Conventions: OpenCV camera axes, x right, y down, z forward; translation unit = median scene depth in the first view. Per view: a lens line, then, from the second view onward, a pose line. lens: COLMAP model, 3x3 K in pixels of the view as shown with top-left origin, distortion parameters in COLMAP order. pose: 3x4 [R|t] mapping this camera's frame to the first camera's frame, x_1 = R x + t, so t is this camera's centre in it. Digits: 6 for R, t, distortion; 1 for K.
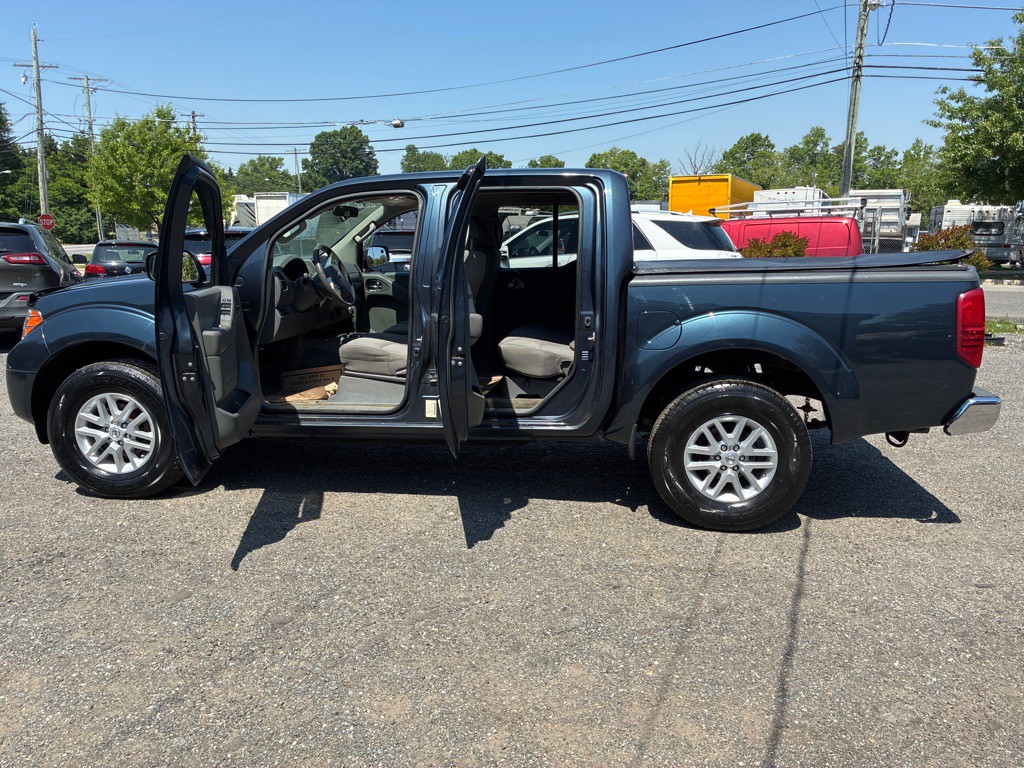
lens RADIAL K [[776.6, 0, 514.8], [0, 776.6, 385.5], [0, 0, 1]] dist [0.040544, -0.046576]
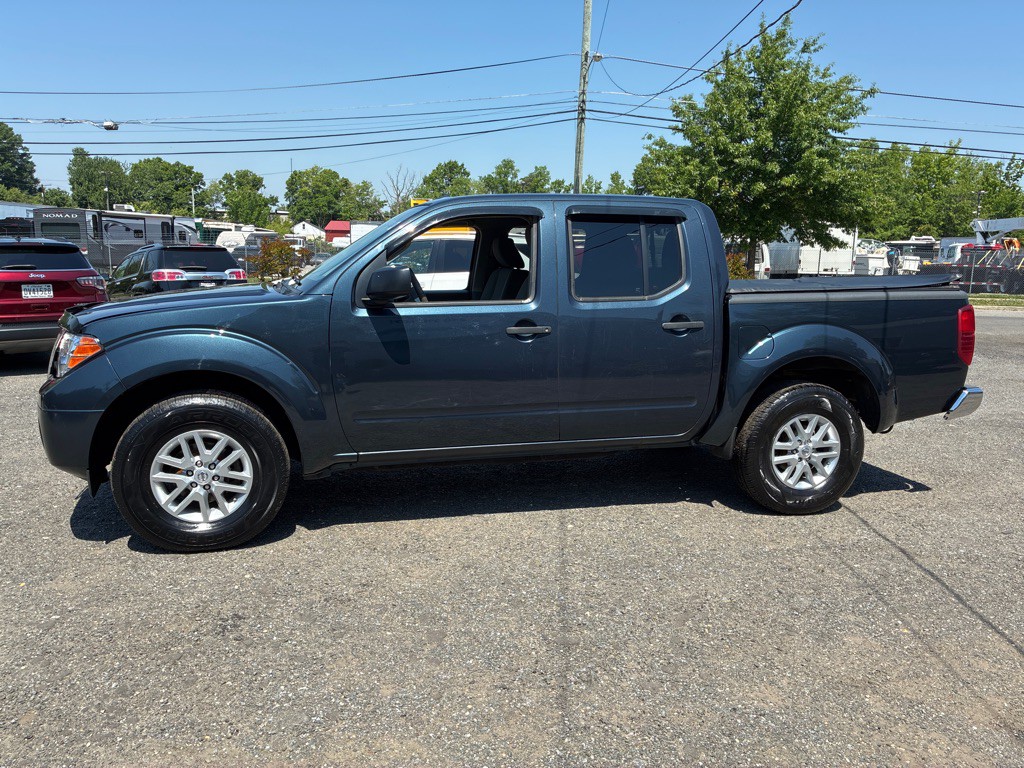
lens RADIAL K [[776.7, 0, 509.9], [0, 776.7, 381.0], [0, 0, 1]] dist [0.048782, -0.063434]
pose [[0.930381, -0.041092, 0.364284, -0.094892], [0.052187, 0.998424, -0.020662, -0.001649], [-0.362860, 0.038234, 0.931059, 0.012207]]
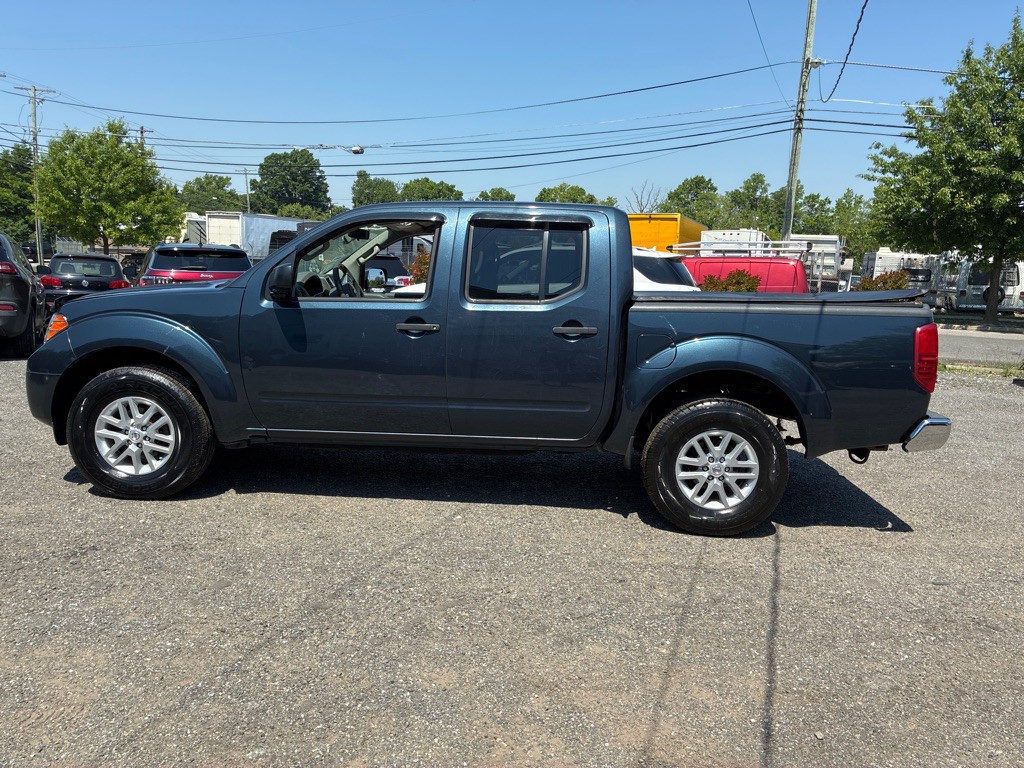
lens RADIAL K [[777.6, 0, 518.6], [0, 777.6, 378.2], [0, 0, 1]] dist [0.022937, -0.004629]
pose [[0.996709, 0.027620, 0.076206, -0.015739], [-0.024040, 0.998582, -0.047503, 0.004080], [-0.077410, 0.045515, 0.995960, -0.014721]]
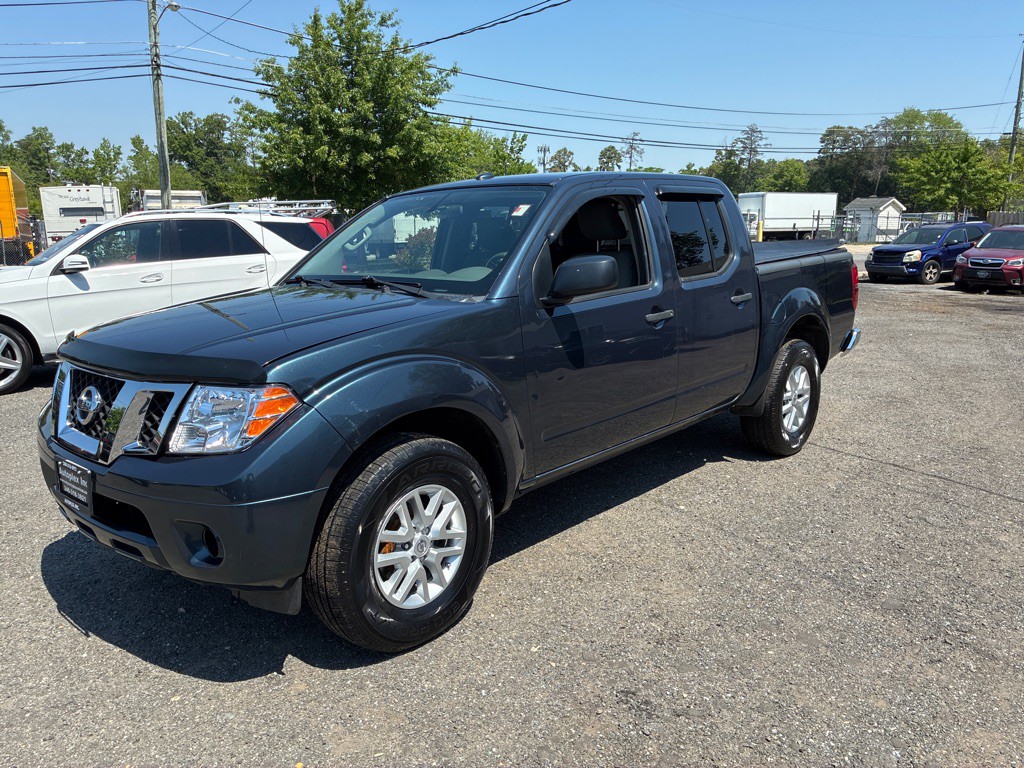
lens RADIAL K [[776.6, 0, 514.8], [0, 776.6, 385.5], [0, 0, 1]] dist [0.040544, -0.046576]
pose [[0.579047, -0.174446, 0.796413, -0.182462], [0.174615, 0.980709, 0.087857, -0.022236], [-0.796376, 0.088192, 0.598338, 0.099317]]
